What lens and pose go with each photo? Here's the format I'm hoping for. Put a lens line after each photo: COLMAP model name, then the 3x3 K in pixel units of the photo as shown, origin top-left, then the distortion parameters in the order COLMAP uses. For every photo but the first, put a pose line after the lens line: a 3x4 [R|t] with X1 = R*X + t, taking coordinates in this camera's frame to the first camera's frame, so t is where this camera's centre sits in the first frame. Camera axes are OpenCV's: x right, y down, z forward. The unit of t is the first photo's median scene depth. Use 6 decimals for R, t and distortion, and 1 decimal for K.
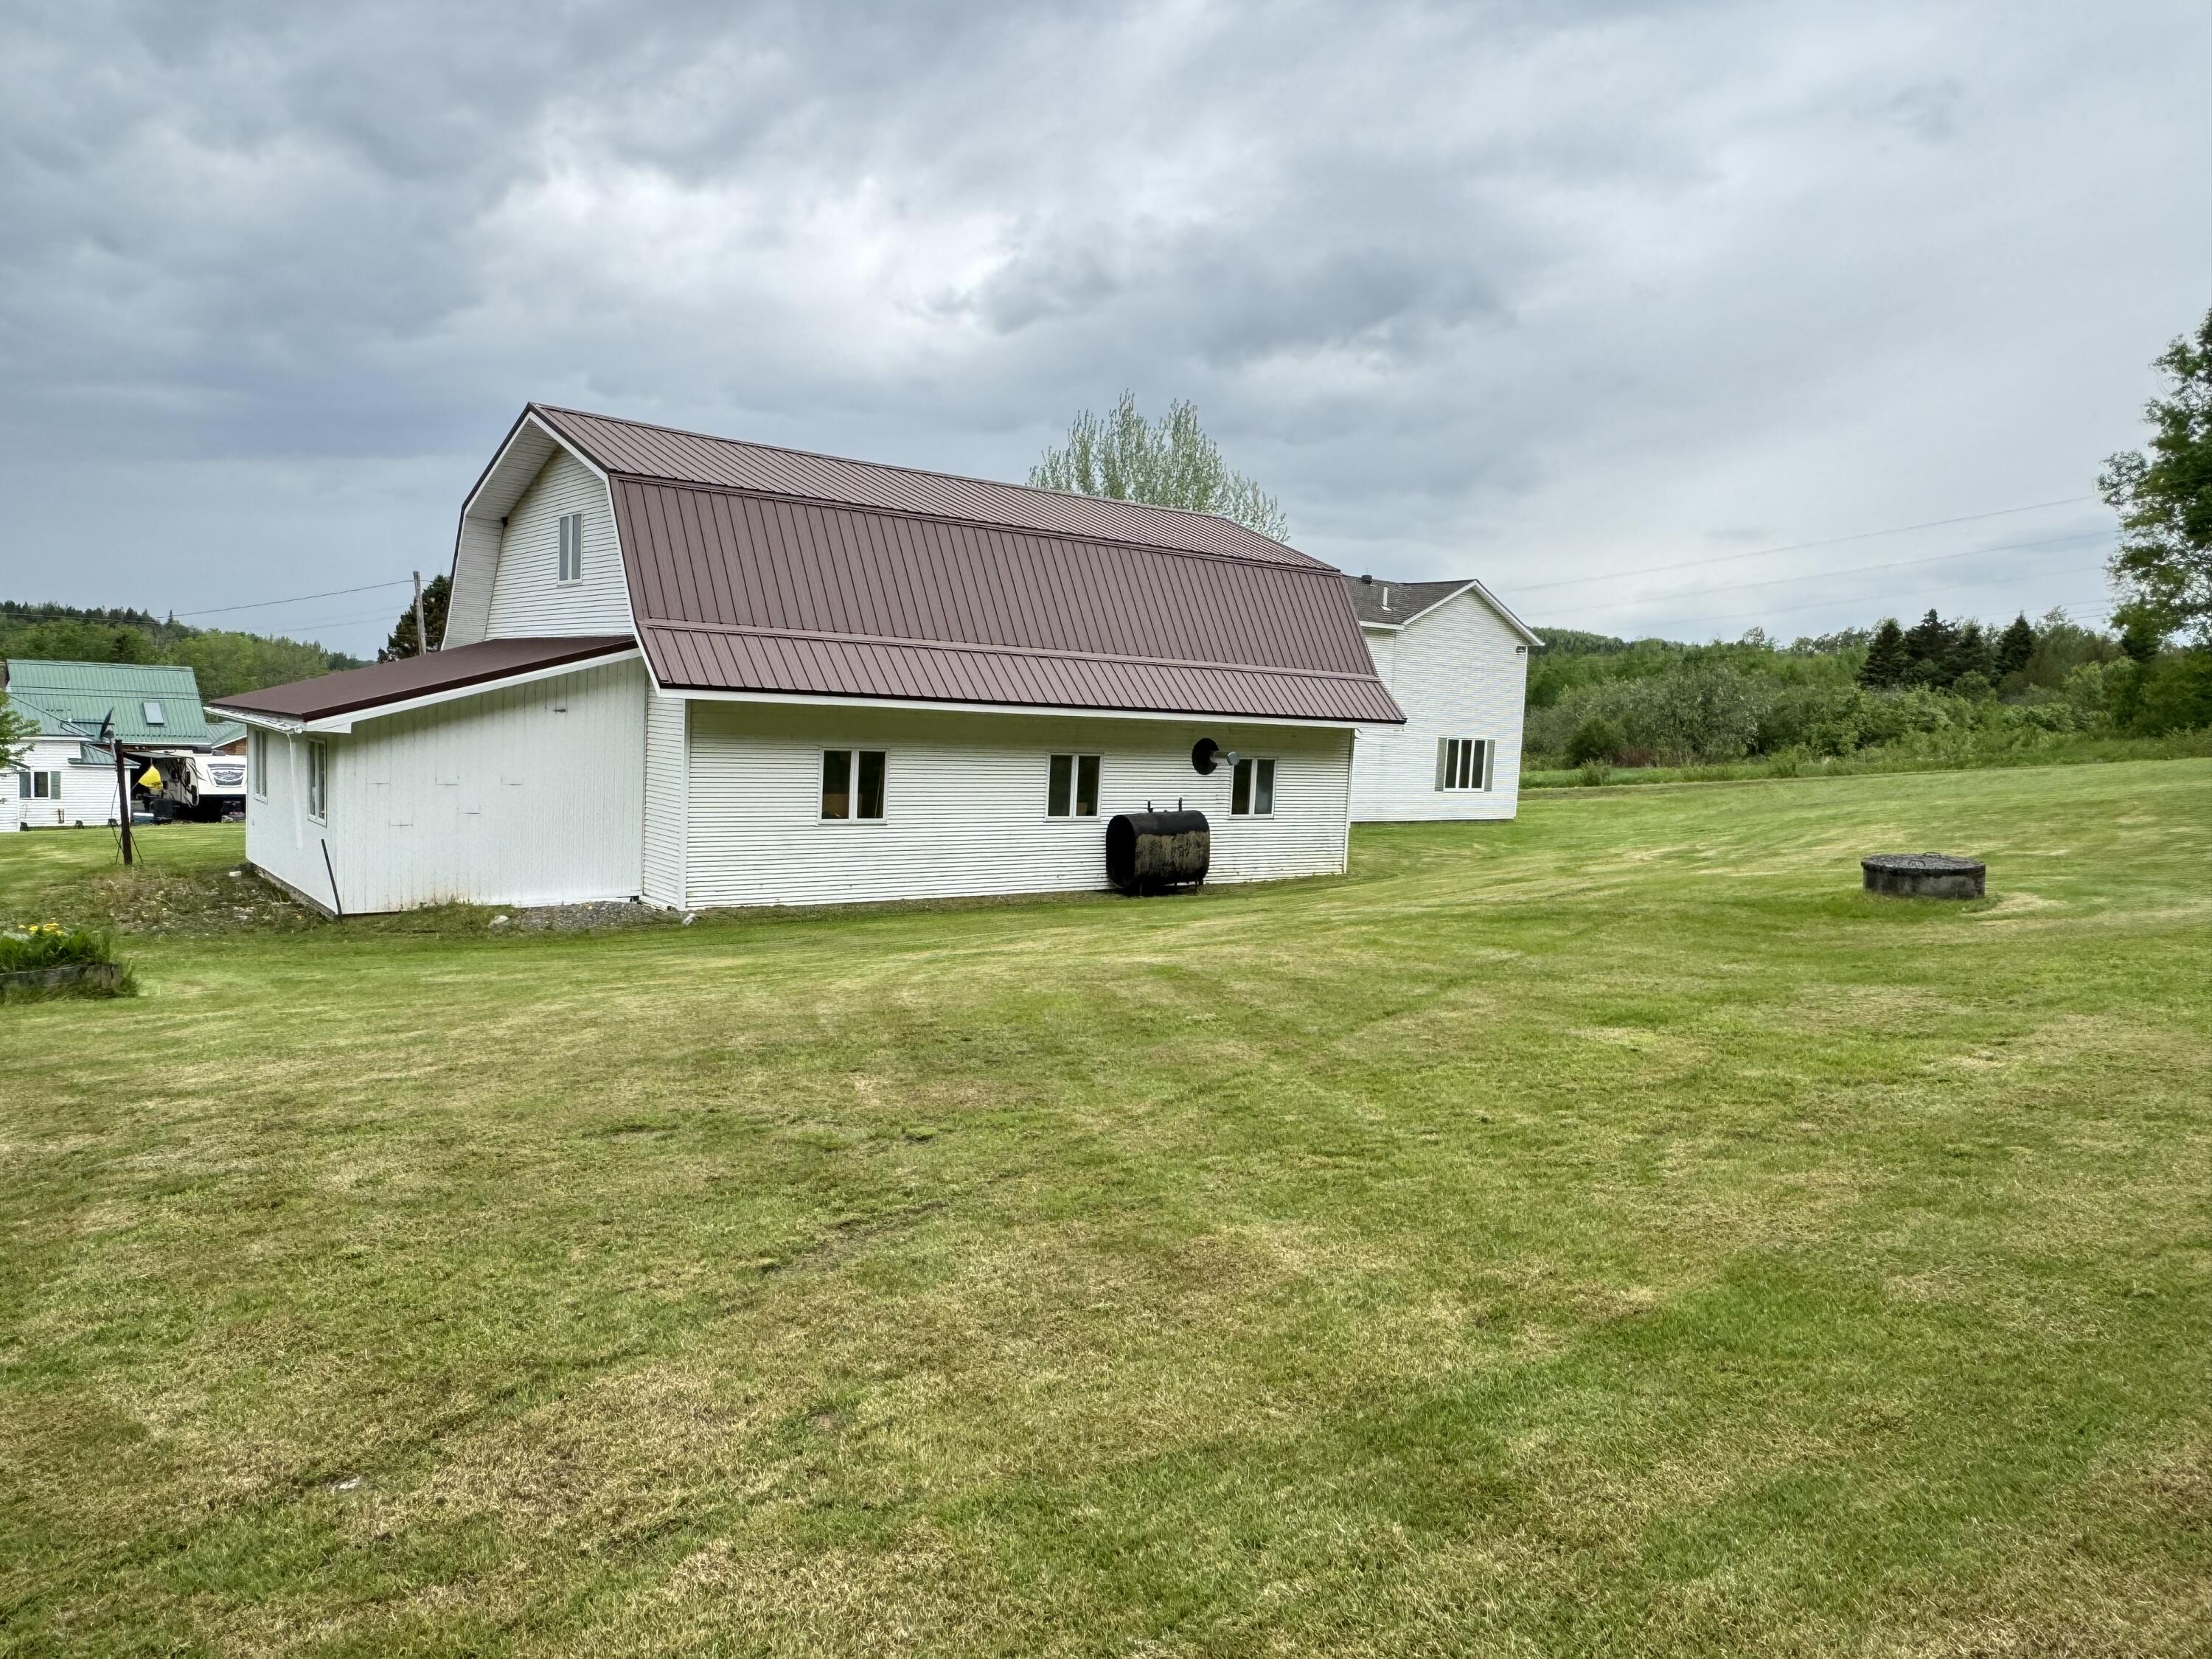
lens RADIAL K [[1499.5, 0, 1104.9], [0, 1499.5, 837.8], [0, 0, 1]] dist [-0.000916, -0.004287]
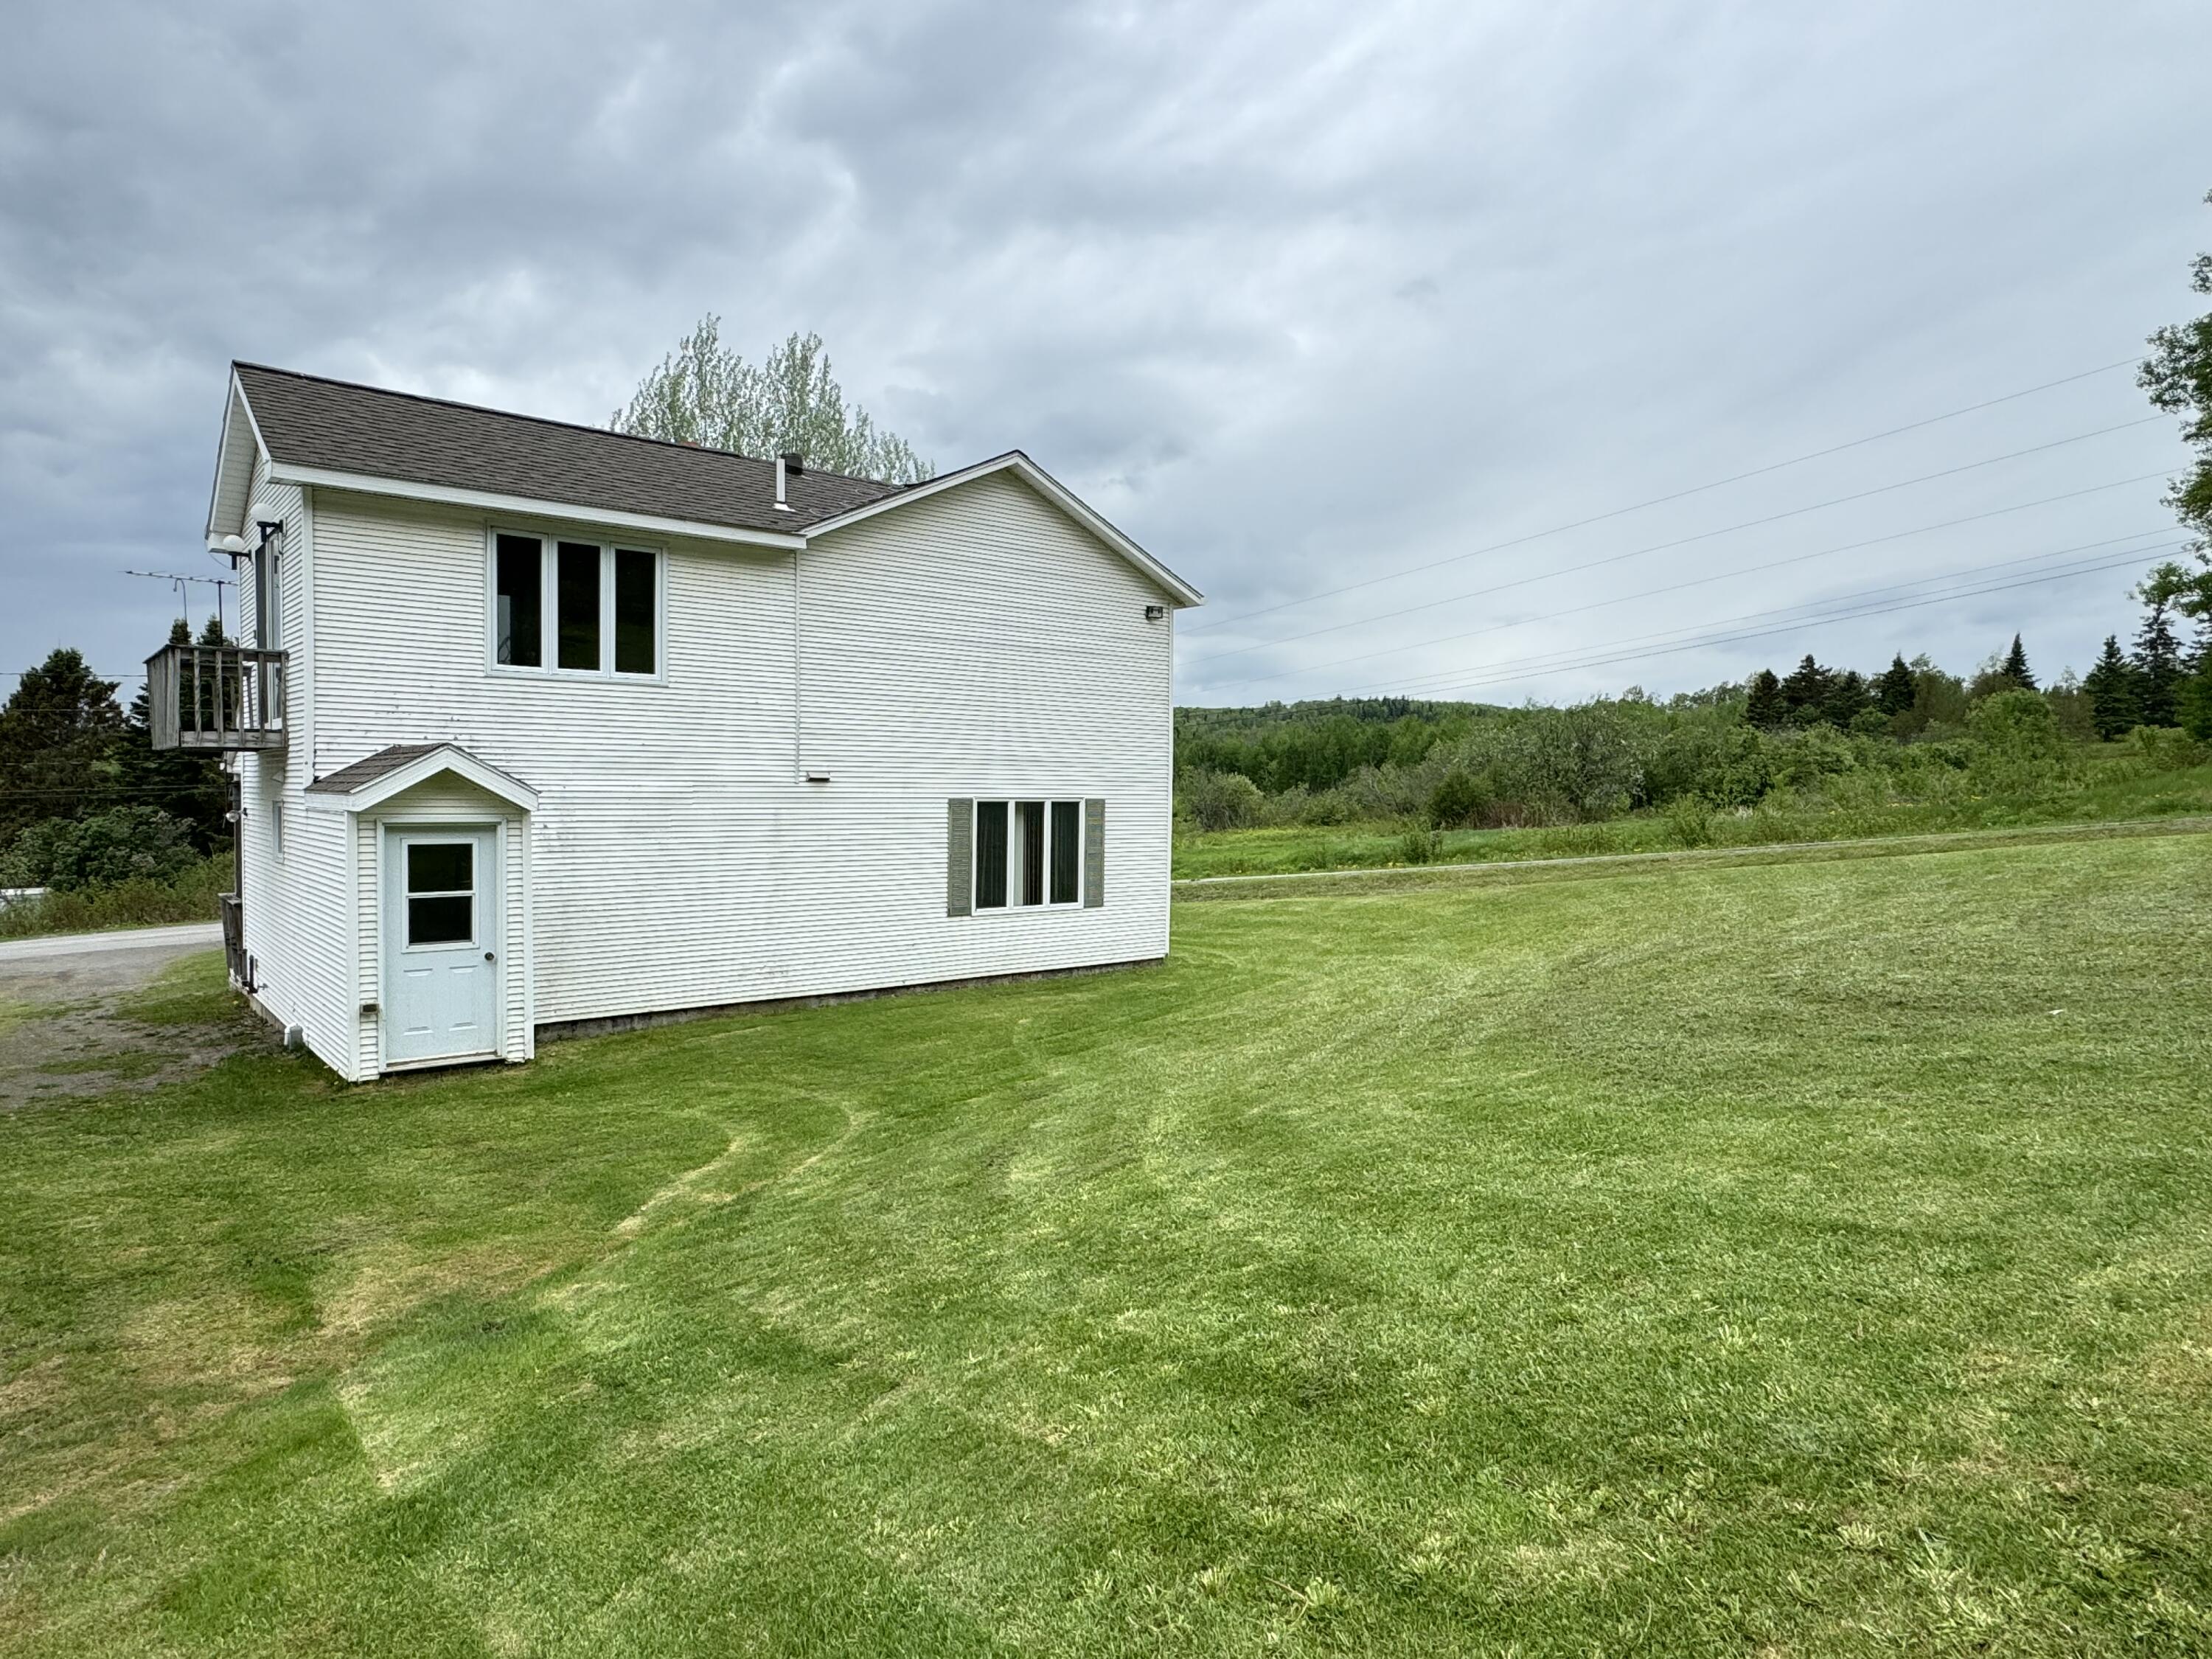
lens RADIAL K [[1300.4, 0, 1111.6], [0, 1300.4, 832.8], [0, 0, 1]] dist [-0.003288, 0.001315]
pose [[0.999129, -0.035987, 0.021145, 0.126948], [0.036989, 0.998109, -0.049095, -0.017156], [-0.019339, 0.049834, 0.998570, 0.293659]]
